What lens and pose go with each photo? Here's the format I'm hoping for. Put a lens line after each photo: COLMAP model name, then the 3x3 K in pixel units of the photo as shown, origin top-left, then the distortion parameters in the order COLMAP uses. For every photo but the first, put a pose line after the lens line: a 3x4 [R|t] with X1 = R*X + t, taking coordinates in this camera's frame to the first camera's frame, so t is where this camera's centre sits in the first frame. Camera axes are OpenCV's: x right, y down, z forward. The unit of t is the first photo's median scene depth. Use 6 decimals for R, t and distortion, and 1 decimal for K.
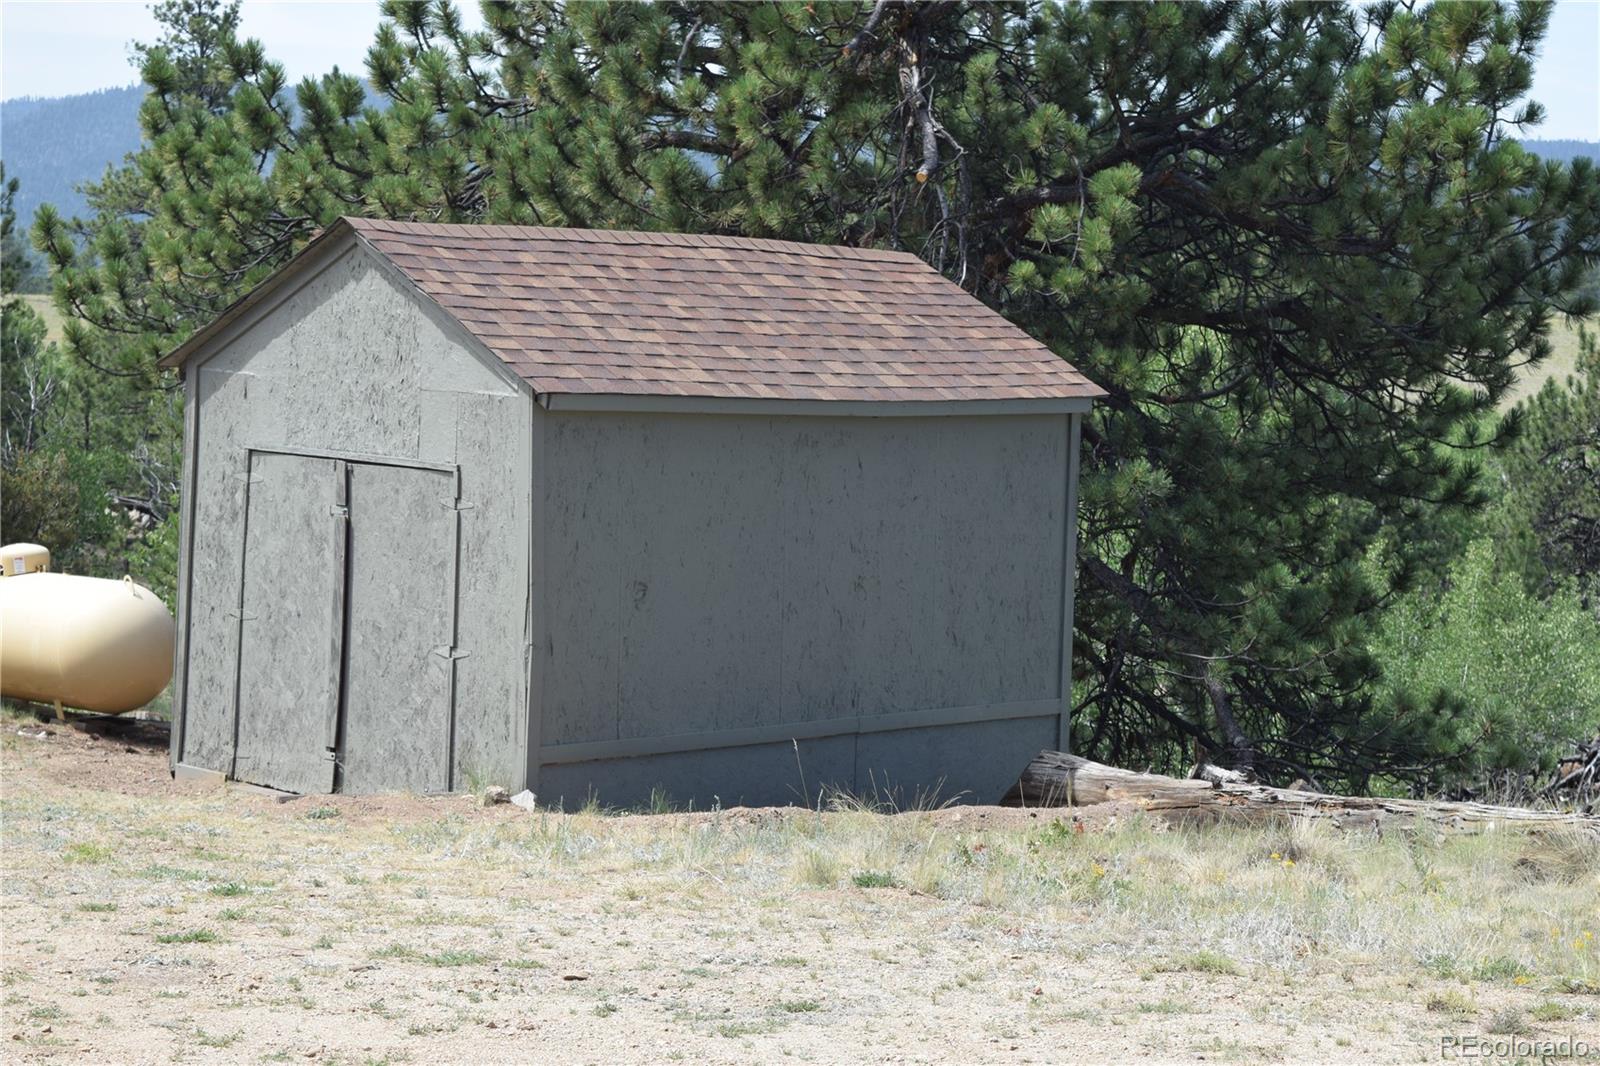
lens RADIAL K [[3635.1, 0, 795.9], [0, 3635.1, 522.0], [0, 0, 1]] dist [-0.089327, 0.000000]
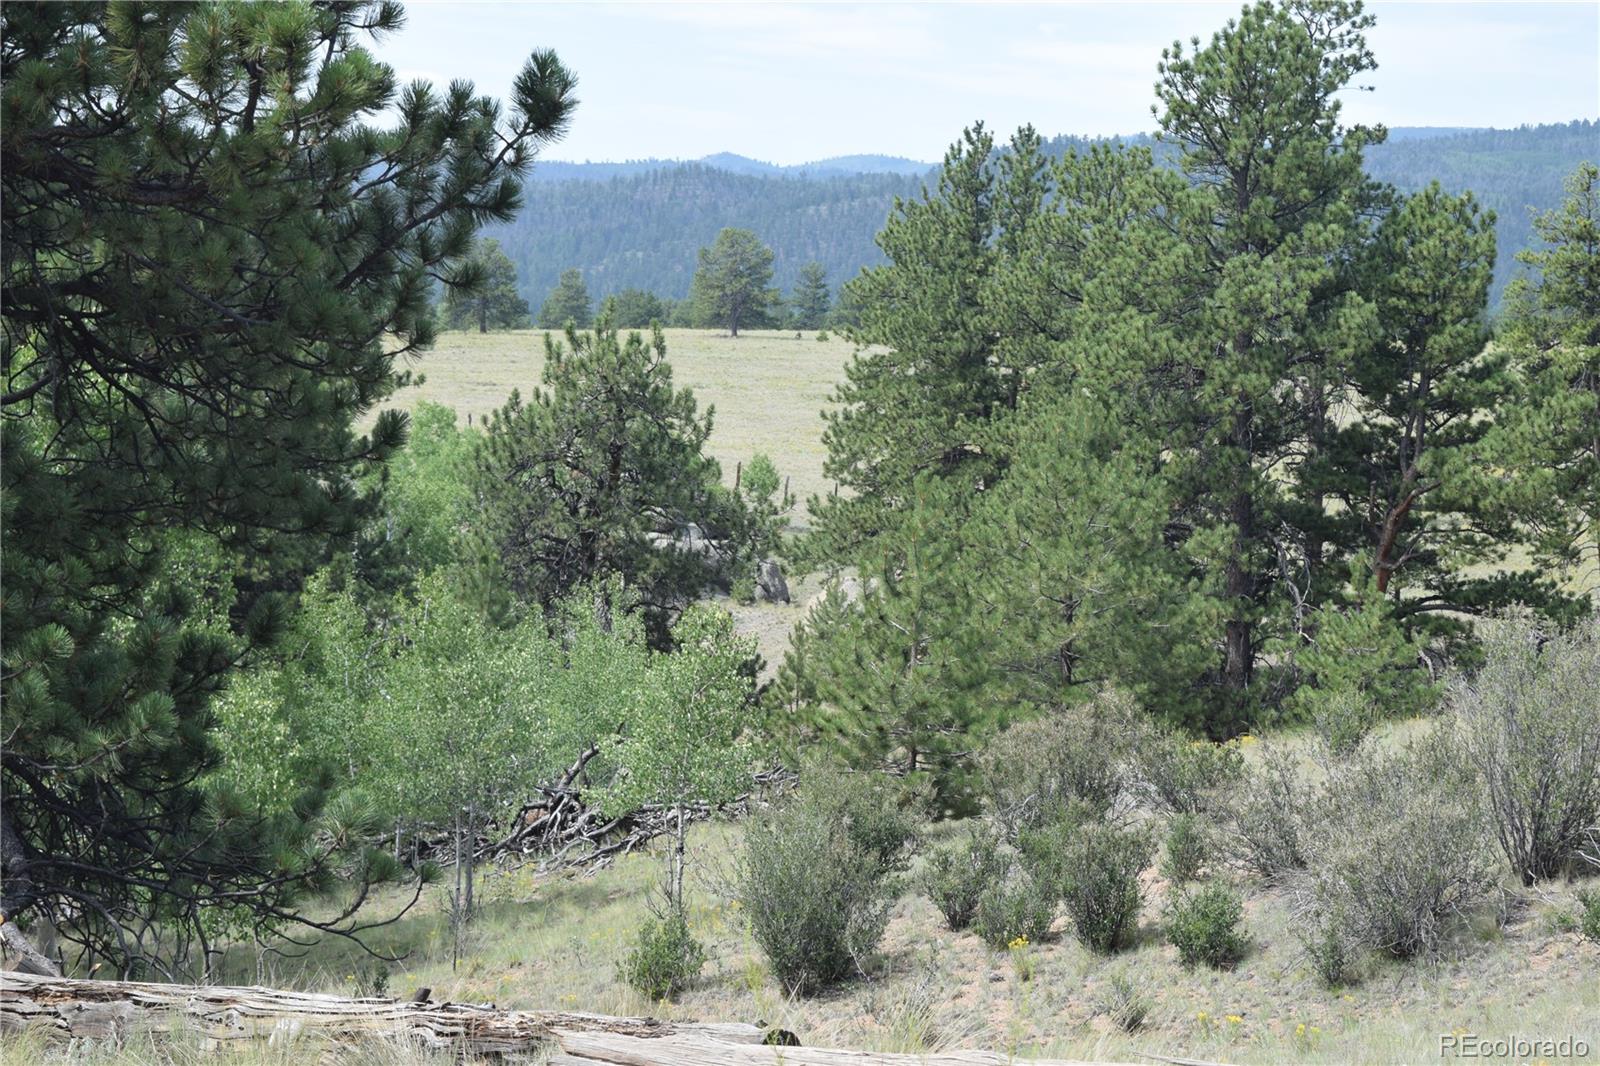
lens RADIAL K [[3635.1, 0, 799.5], [0, 3635.1, 536.5], [0, 0, 1]] dist [-0.089327, 0.000000]
pose [[0.962349, -0.023245, 0.270820, 0.080197], [0.023946, 0.999713, 0.000716, -0.002866], [-0.270759, 0.005796, 0.962630, 0.254427]]
